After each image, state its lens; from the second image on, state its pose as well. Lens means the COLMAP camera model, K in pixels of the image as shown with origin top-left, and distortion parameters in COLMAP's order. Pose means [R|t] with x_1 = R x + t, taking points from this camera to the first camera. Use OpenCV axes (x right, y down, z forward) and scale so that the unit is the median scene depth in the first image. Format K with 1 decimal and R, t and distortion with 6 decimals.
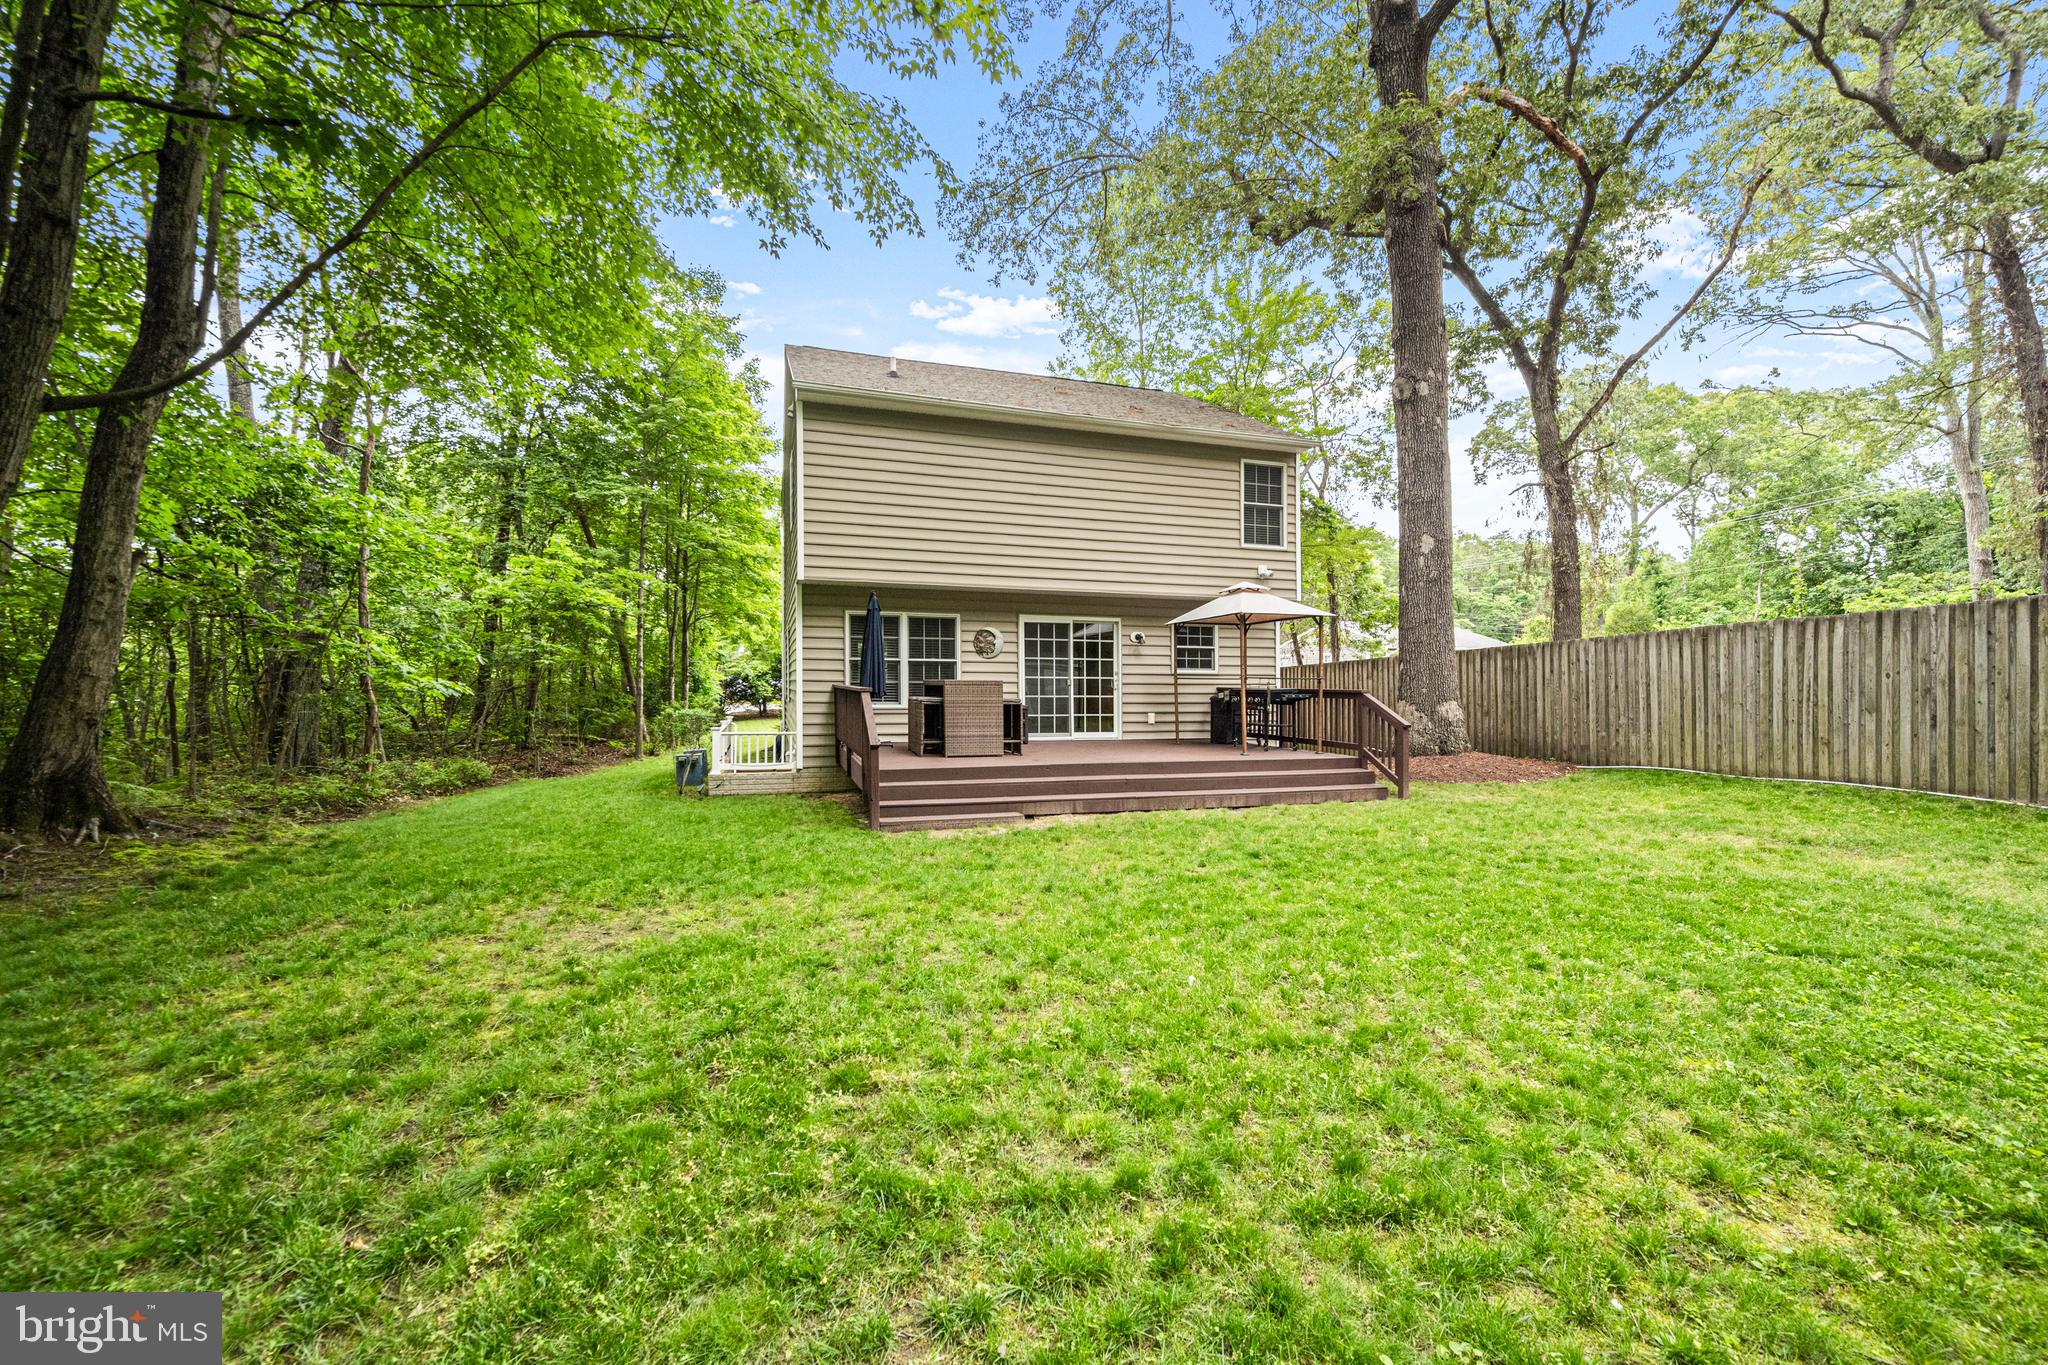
lens RADIAL K [[815.5, 0, 1024.9], [0, 815.5, 638.4], [0, 0, 1]] dist [-0.000598, -0.000048]
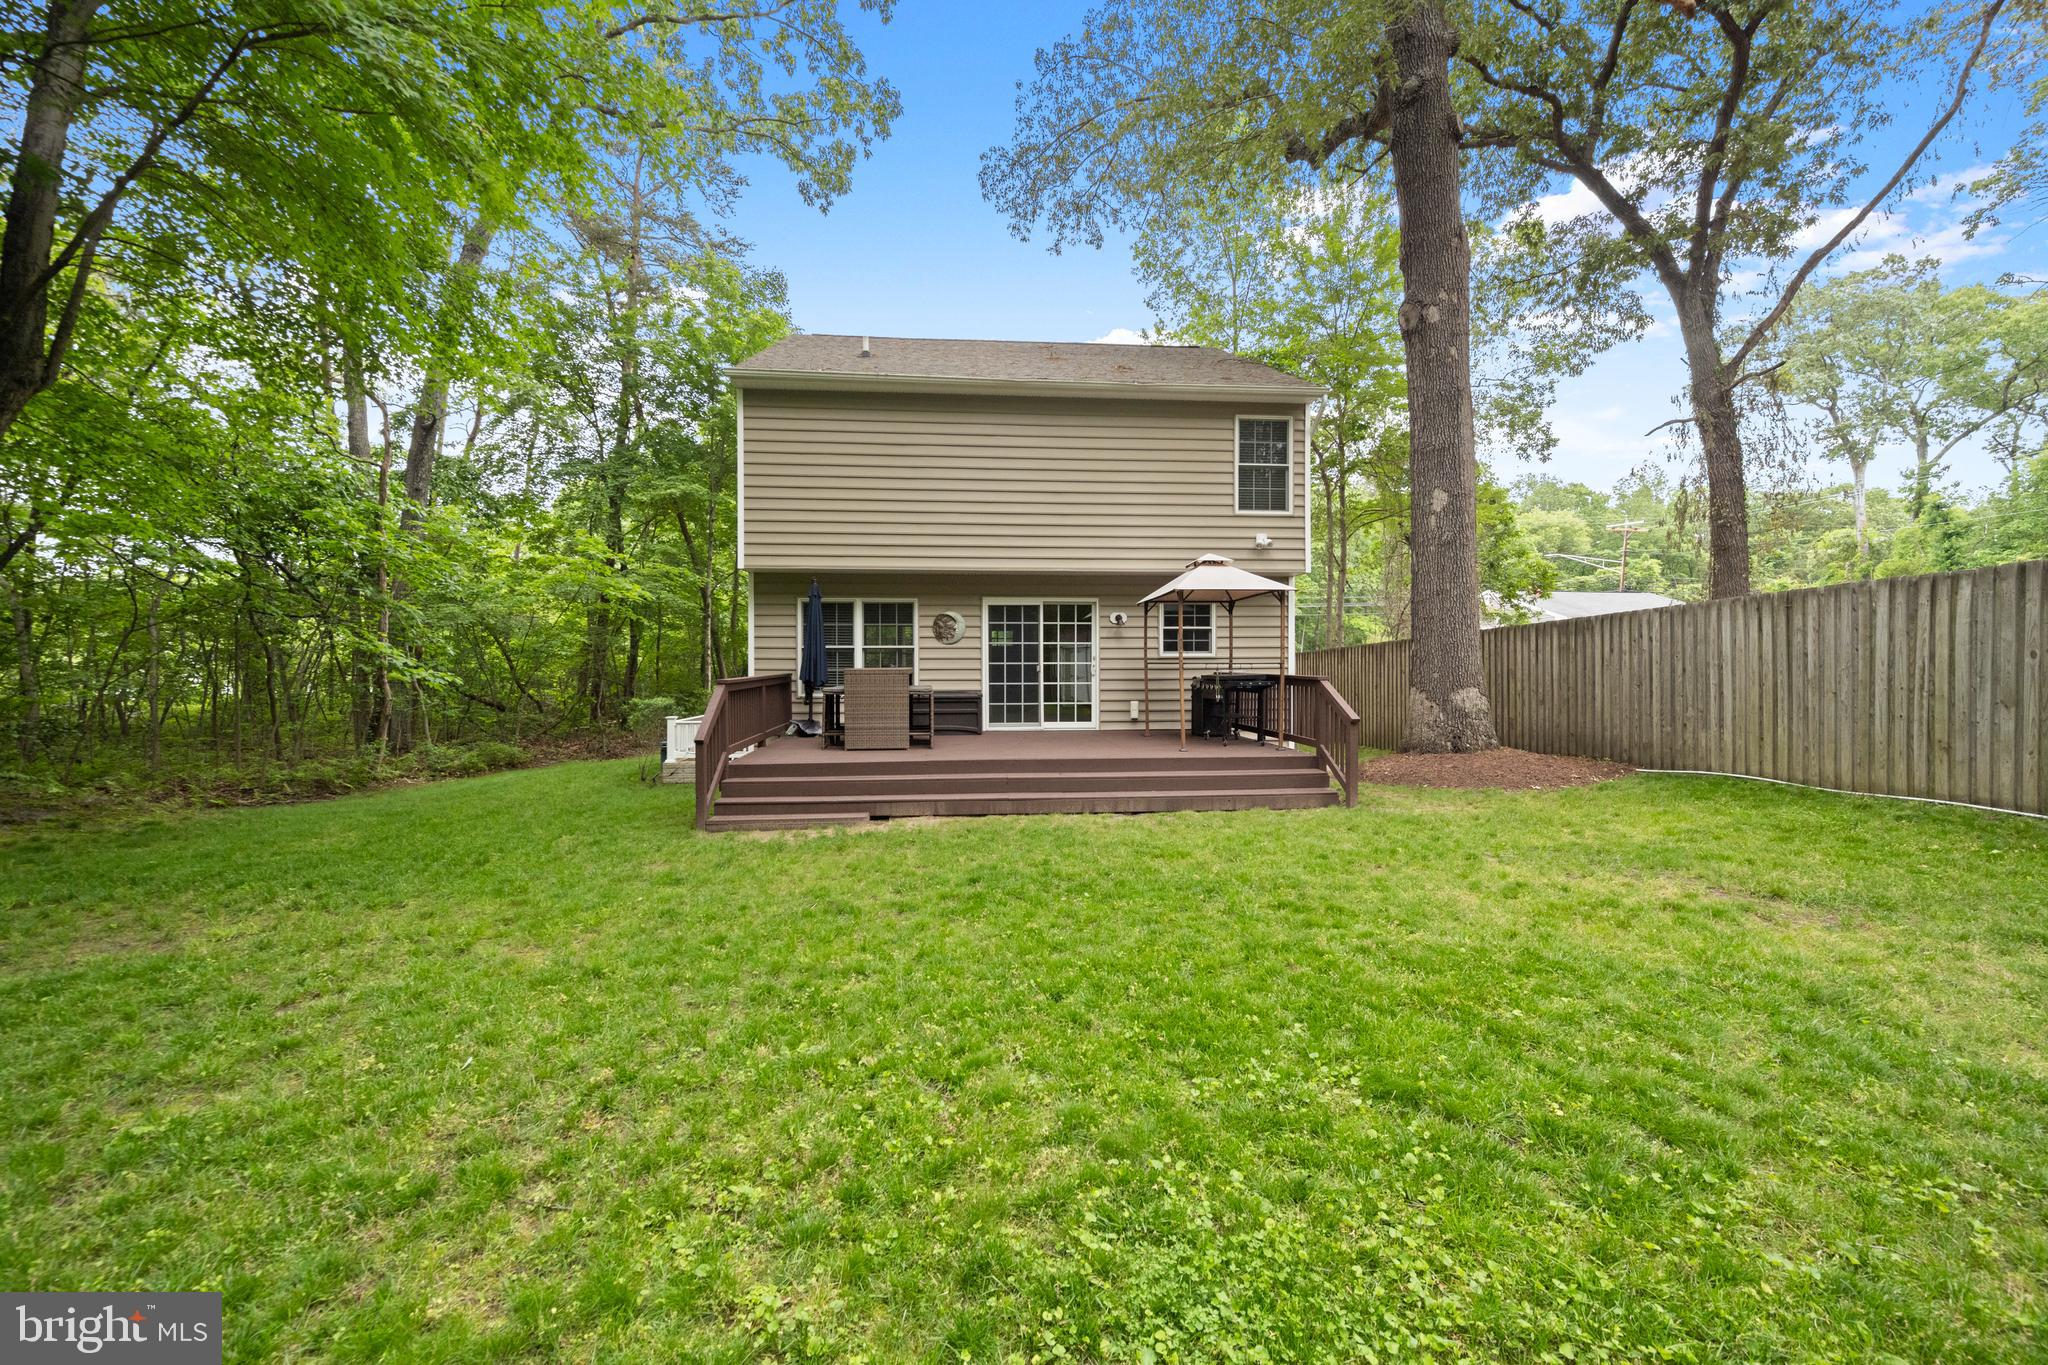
lens RADIAL K [[815.5, 0, 1033.4], [0, 815.5, 627.6], [0, 0, 1]] dist [-0.000598, -0.000048]
pose [[0.978003, -0.018575, -0.207763, 0.239399], [0.020882, 0.999742, 0.008915, -0.001334], [0.207544, -0.013058, 0.978139, 0.087097]]
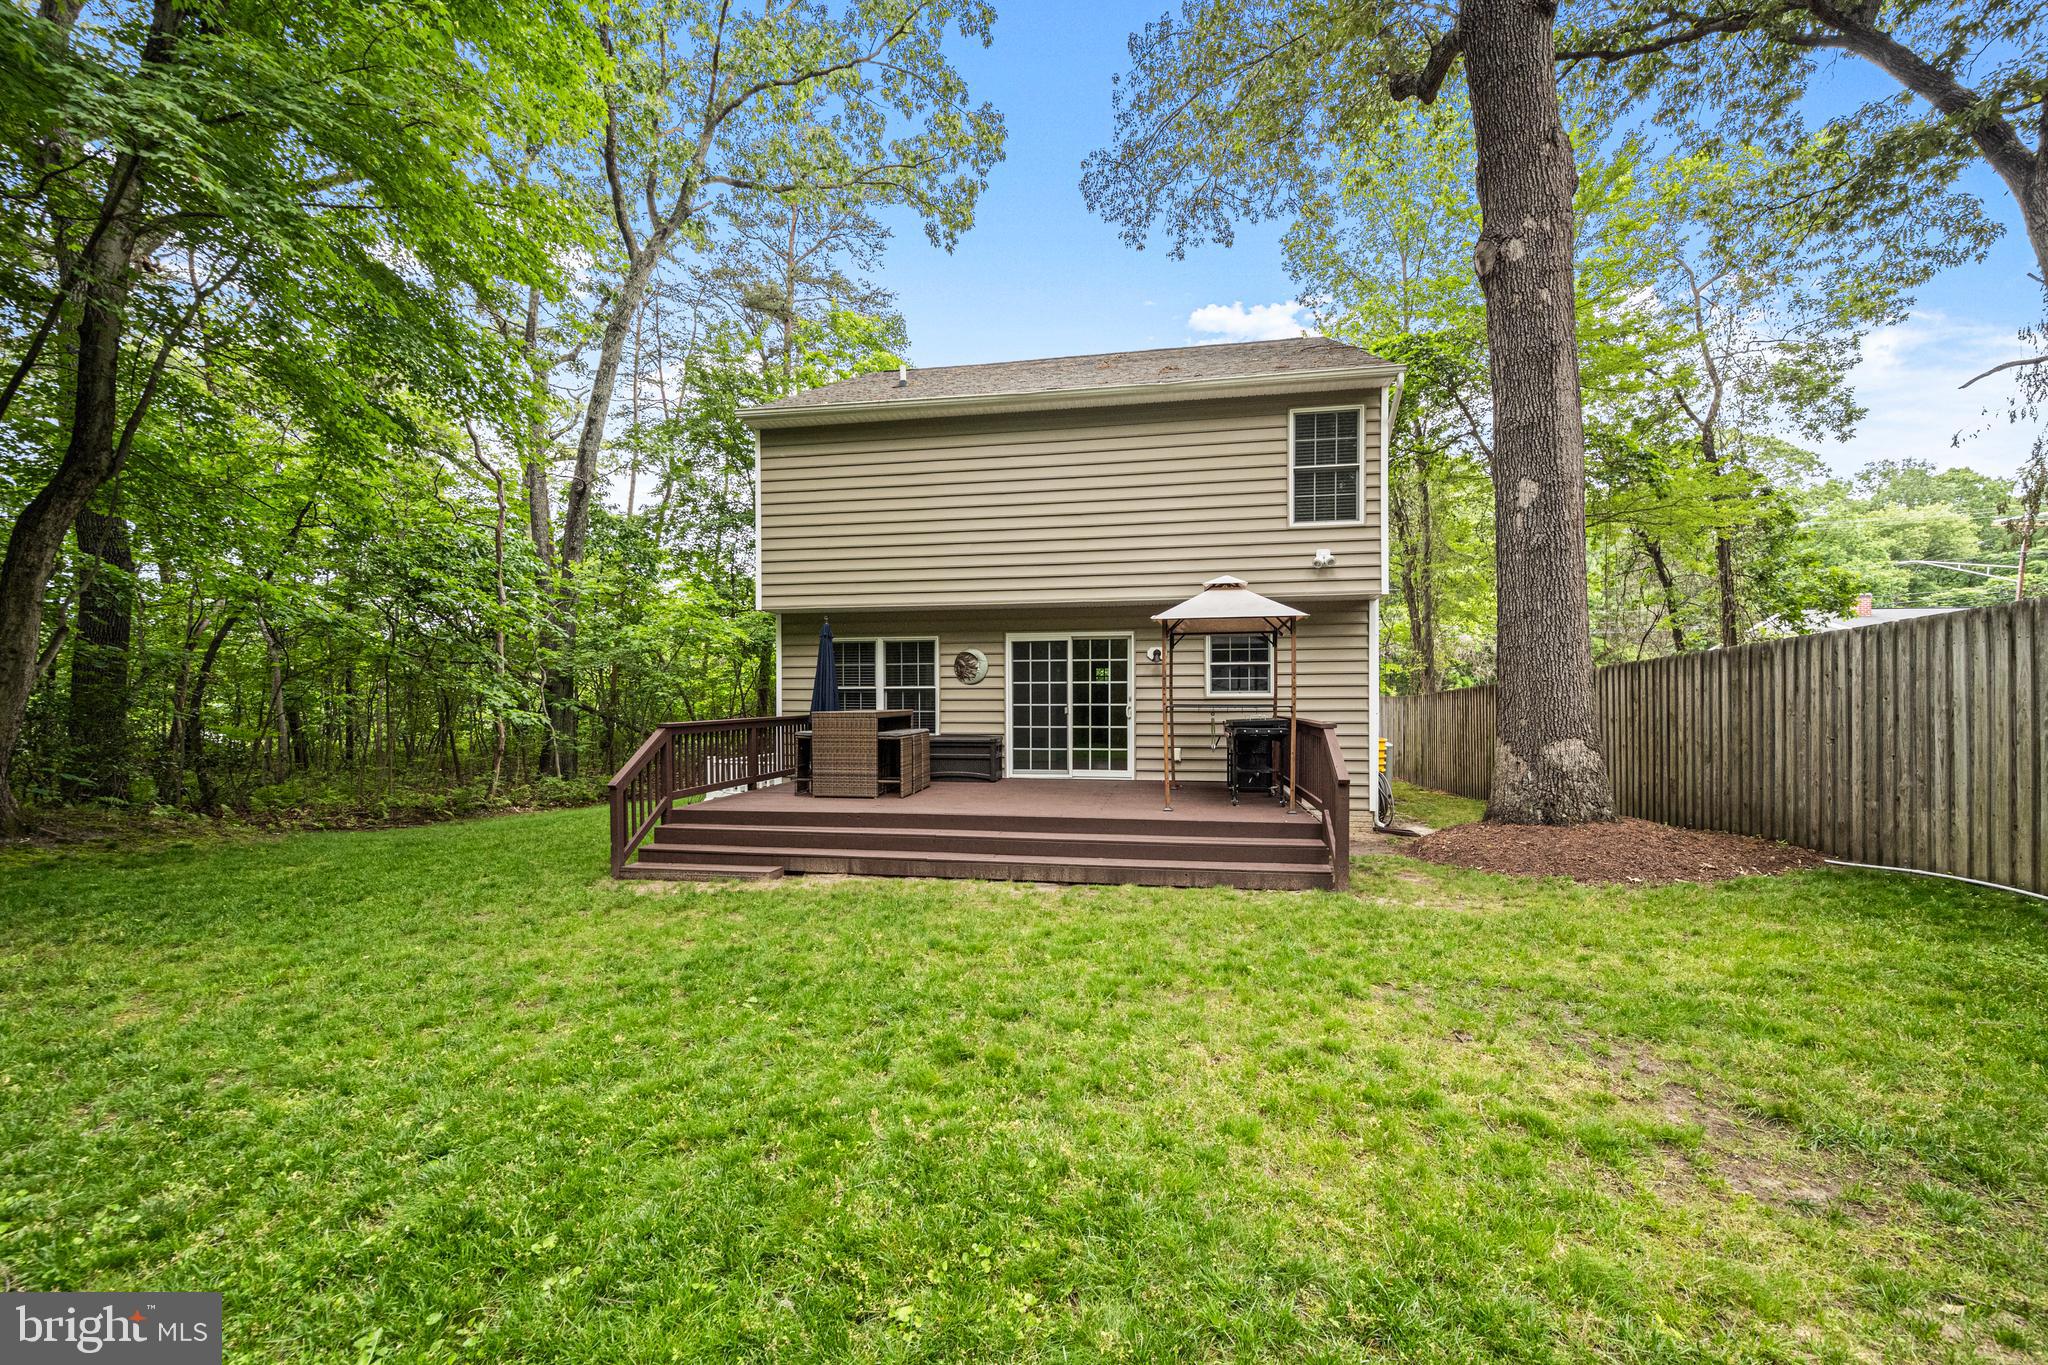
lens RADIAL K [[815.5, 0, 1034.3], [0, 815.5, 673.5], [0, 0, 1]] dist [-0.000598, -0.000048]
pose [[0.886293, -0.024975, -0.462450, 0.411086], [0.034872, 0.999309, 0.012864, 0.003474], [0.461809, -0.027528, 0.886552, 0.233457]]
